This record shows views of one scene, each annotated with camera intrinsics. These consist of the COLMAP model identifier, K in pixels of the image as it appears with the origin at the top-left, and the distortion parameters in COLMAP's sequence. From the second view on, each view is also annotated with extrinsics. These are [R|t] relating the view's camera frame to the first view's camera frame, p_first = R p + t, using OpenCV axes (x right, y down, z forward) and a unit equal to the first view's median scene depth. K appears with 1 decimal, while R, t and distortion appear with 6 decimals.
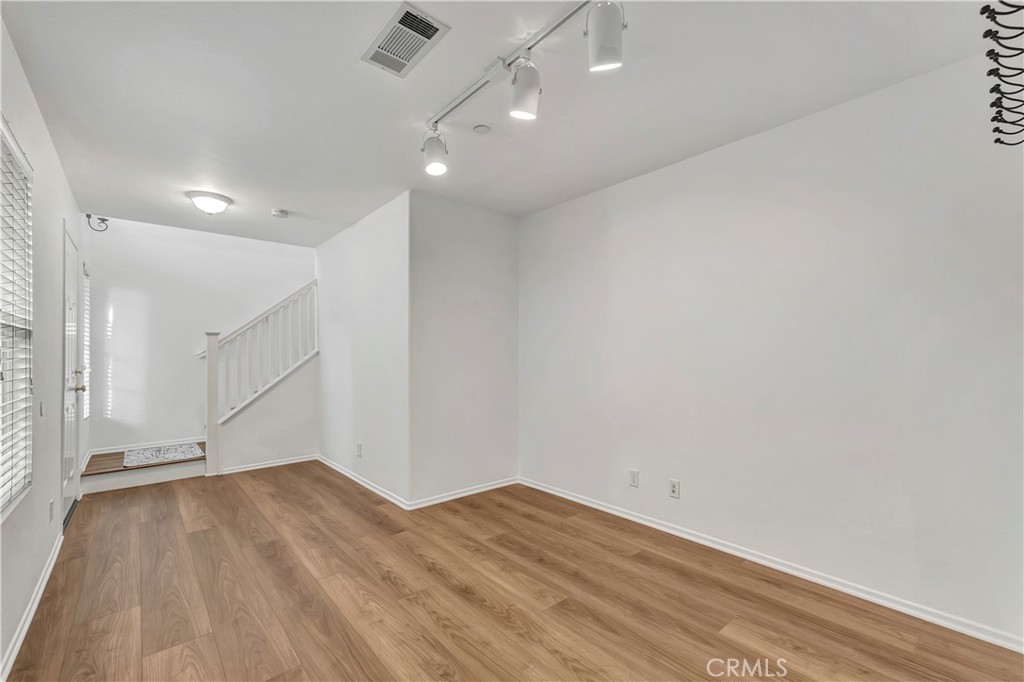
lens RADIAL K [[433.3, 0, 513.0], [0, 433.3, 353.8], [0, 0, 1]] dist [0.003588, 0.000194]
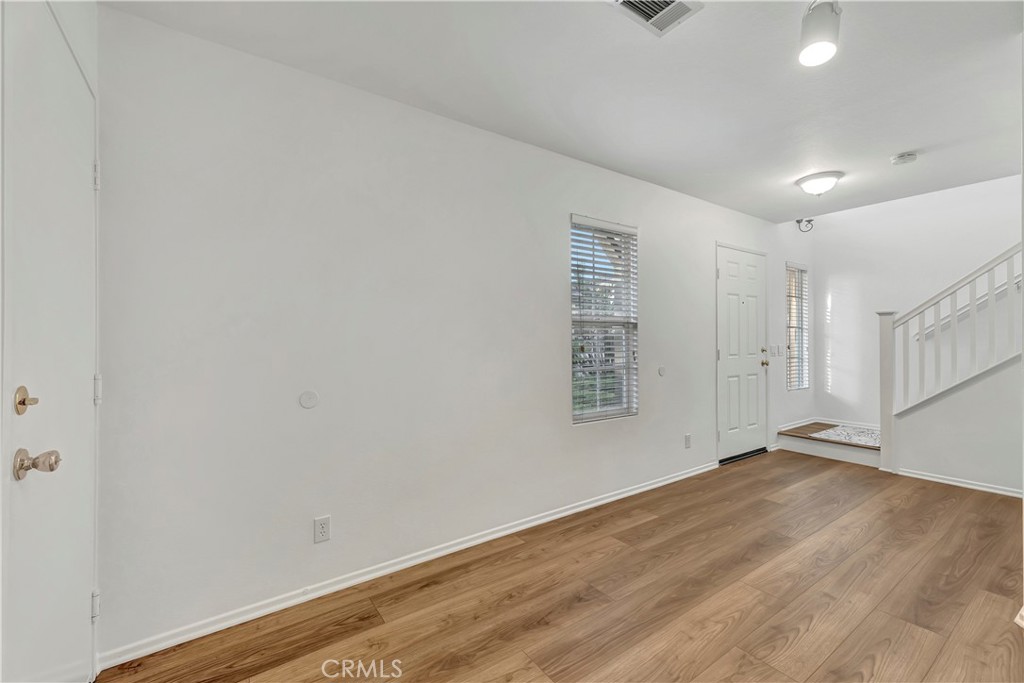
lens RADIAL K [[429.6, 0, 517.6], [0, 429.6, 332.9], [0, 0, 1]] dist [0.003203, 0.000097]
pose [[-0.101013, -0.007324, -0.994858, 0.334146], [0.004041, 0.999962, -0.007772, -0.002502], [0.994877, -0.004805, -0.100980, 0.401788]]
